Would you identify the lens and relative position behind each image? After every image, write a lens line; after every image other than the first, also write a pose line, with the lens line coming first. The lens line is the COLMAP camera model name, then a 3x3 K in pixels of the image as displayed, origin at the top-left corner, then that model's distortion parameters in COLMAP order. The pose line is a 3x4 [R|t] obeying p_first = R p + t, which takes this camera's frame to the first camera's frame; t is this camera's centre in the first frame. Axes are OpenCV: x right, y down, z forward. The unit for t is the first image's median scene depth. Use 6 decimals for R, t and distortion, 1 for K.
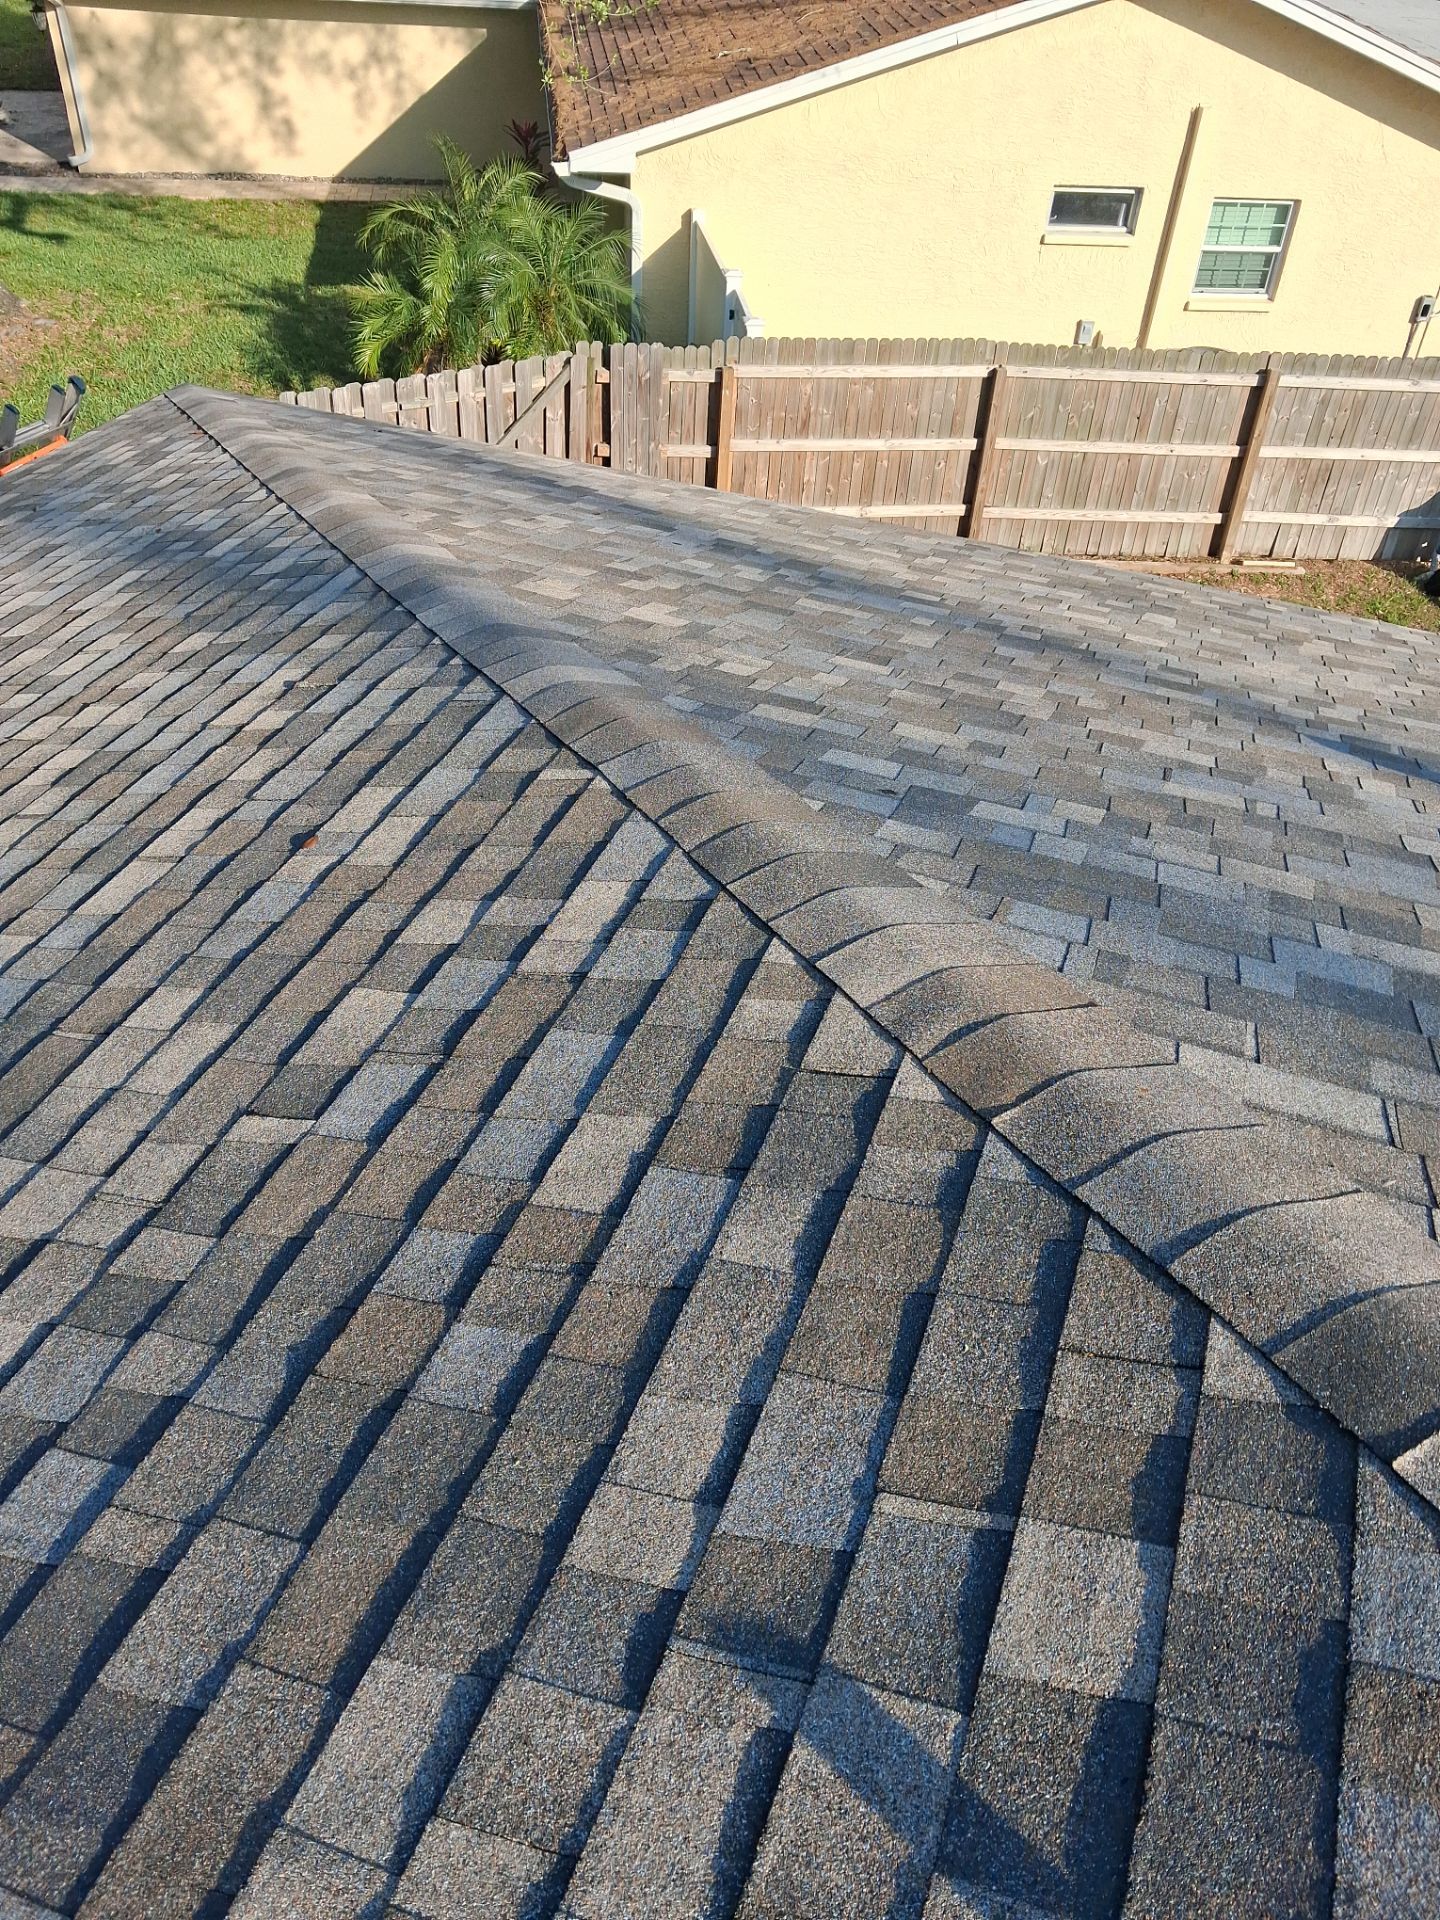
lens RADIAL K [[1513.3, 0, 713.0], [0, 1513.3, 937.3], [0, 0, 1]] dist [0.003073, 0.007734]
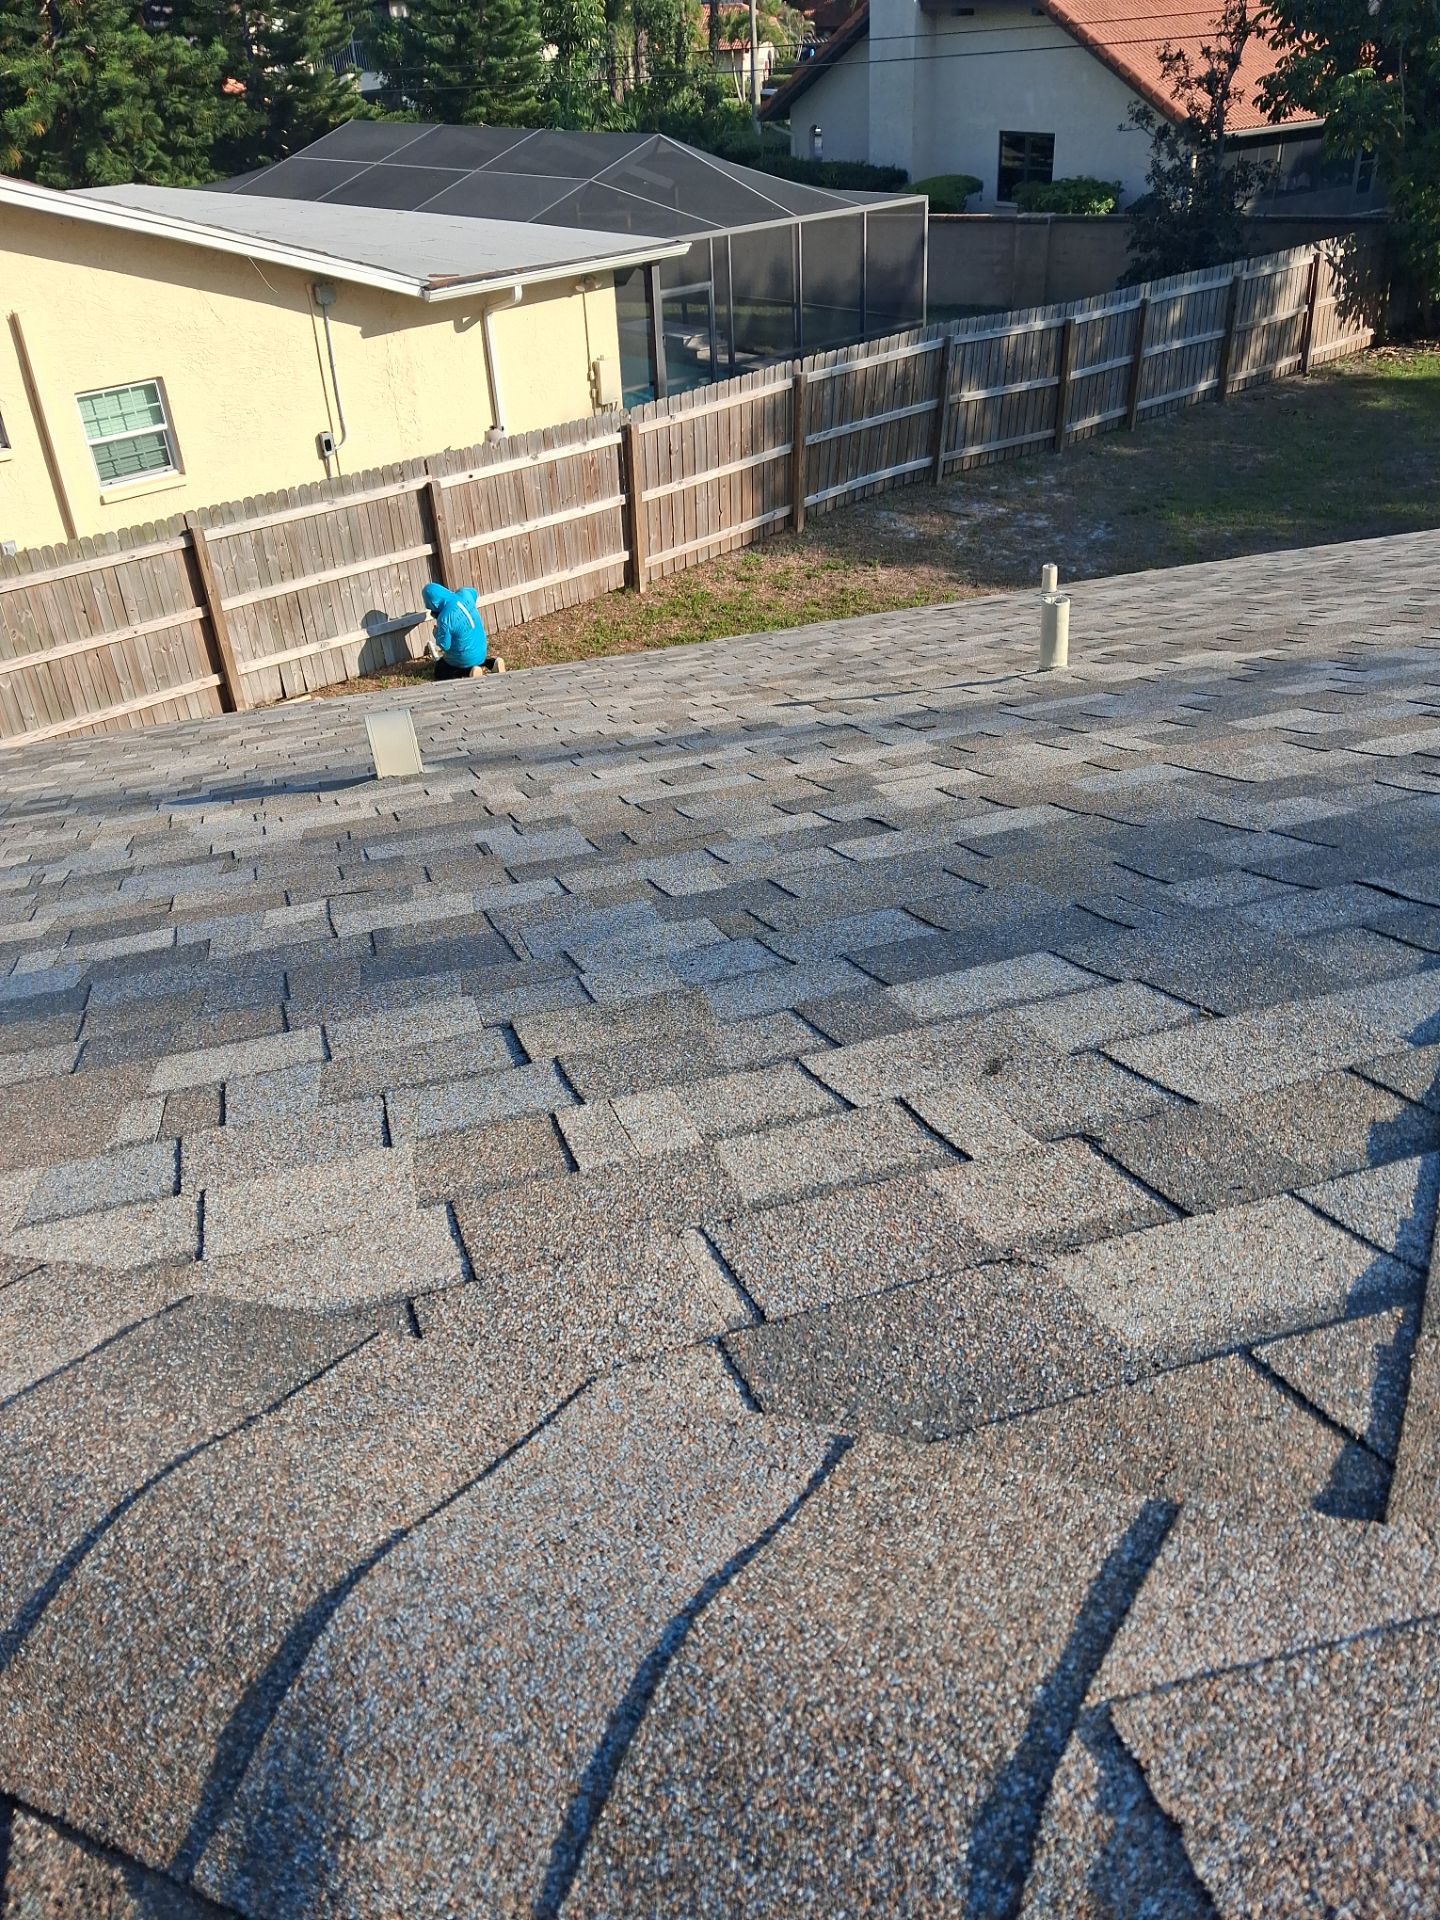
lens RADIAL K [[1531.7, 0, 720.0], [0, 1531.7, 960.0], [0, 0, 1]] dist [0.003857, 0.011491]
pose [[0.790341, -0.405497, 0.459275, 0.221685], [0.455458, 0.890254, 0.002239, 0.115283], [-0.409780, 0.207411, 0.888291, 0.074812]]
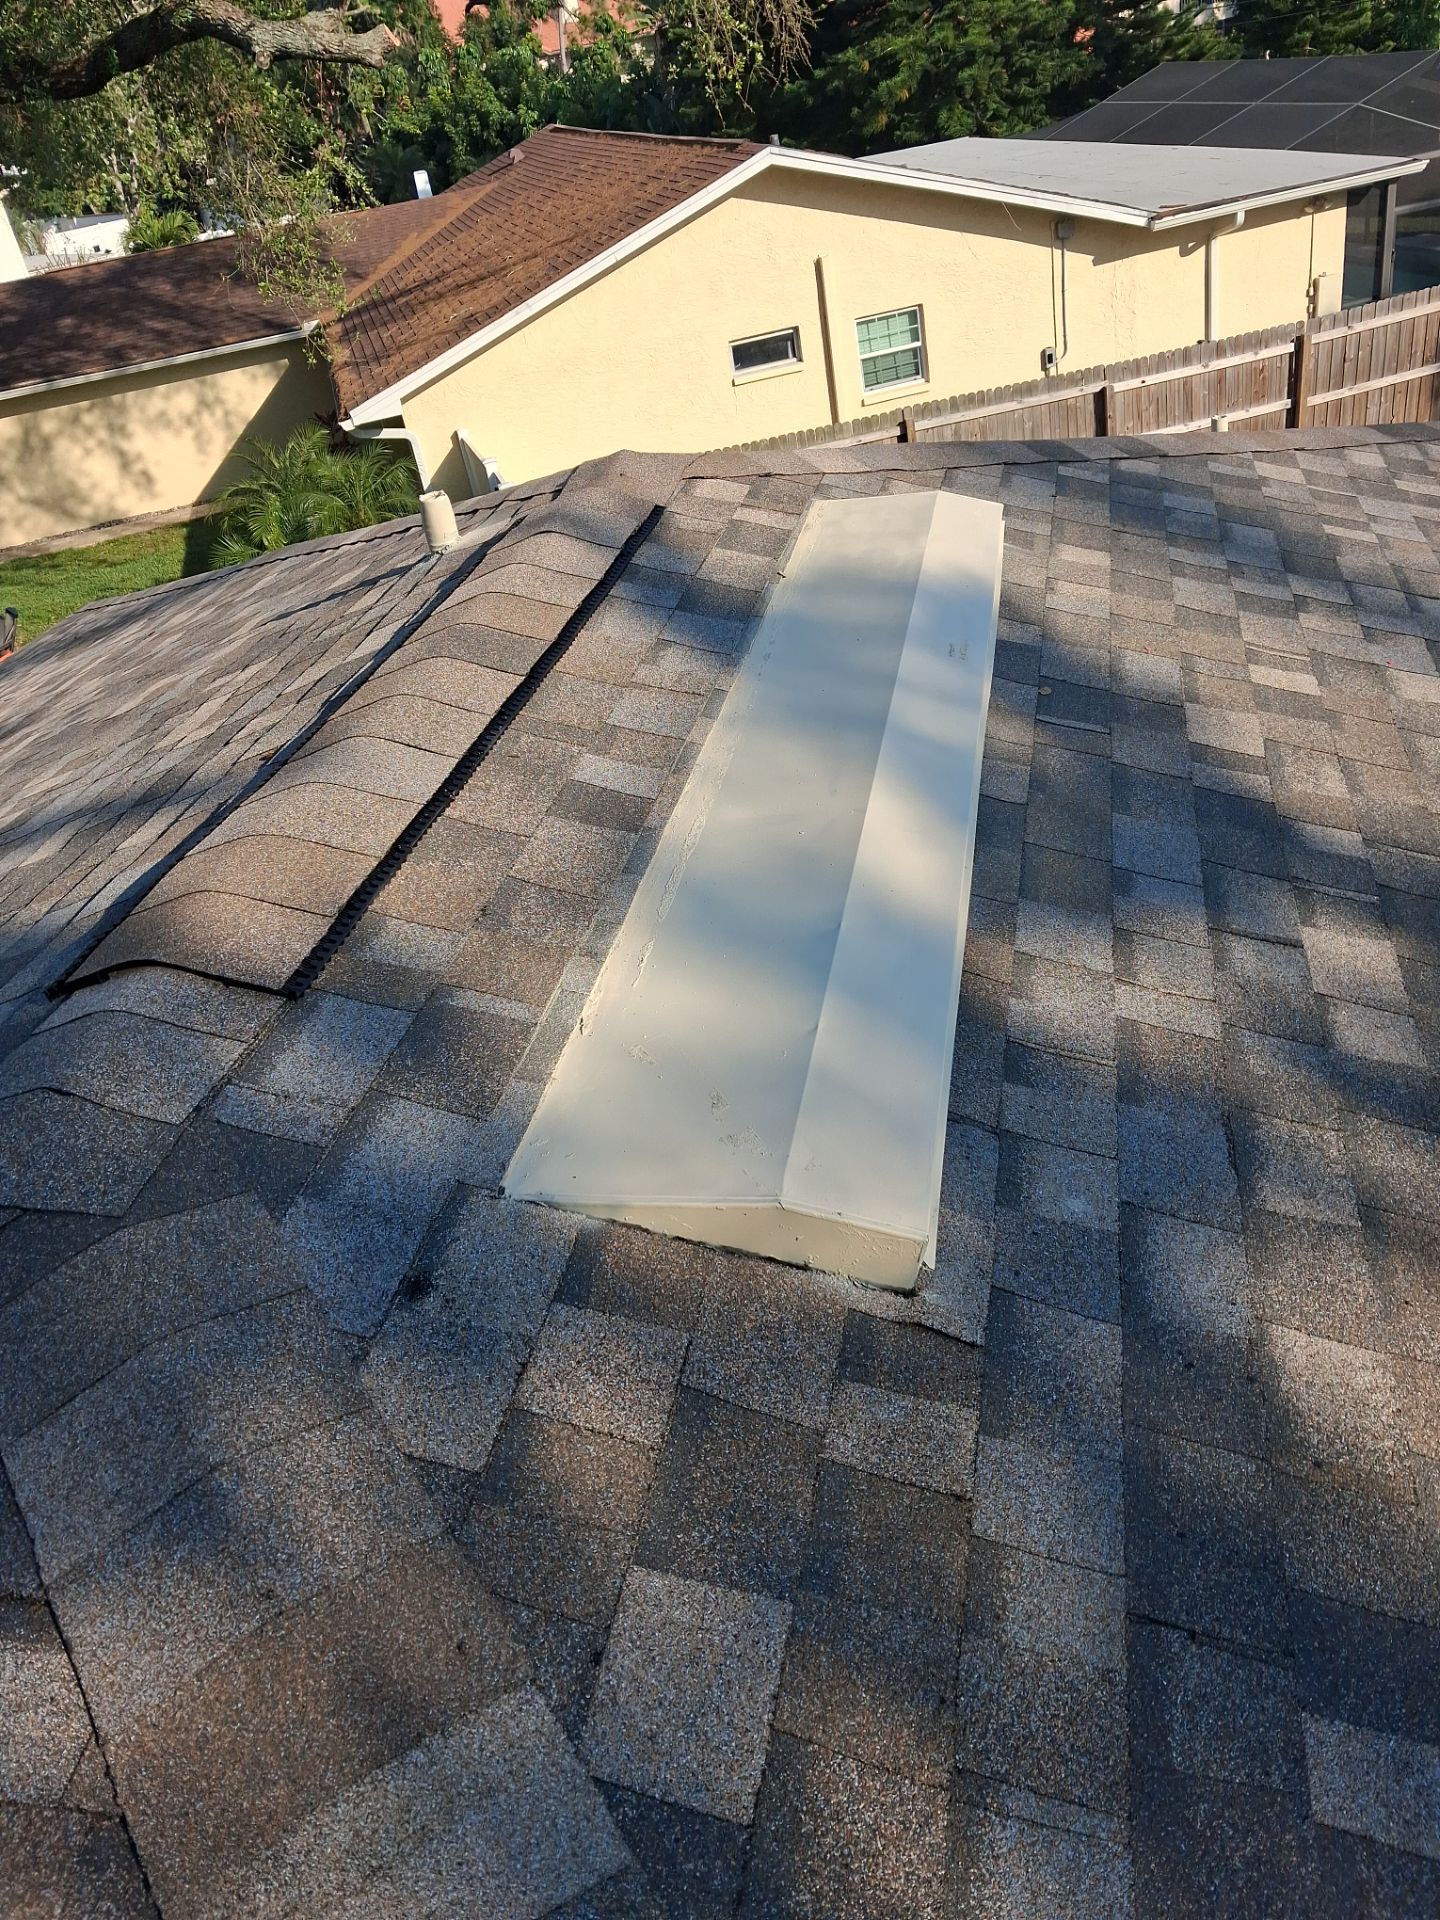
lens RADIAL K [[1513.5, 0, 720.0], [0, 1513.5, 960.0], [0, 0, 1]] dist [0.003665, 0.005334]
pose [[0.964359, -0.264351, 0.011388, 0.261717], [0.263448, 0.955277, -0.134319, 0.686850], [0.024629, 0.132532, 0.990873, -0.790713]]
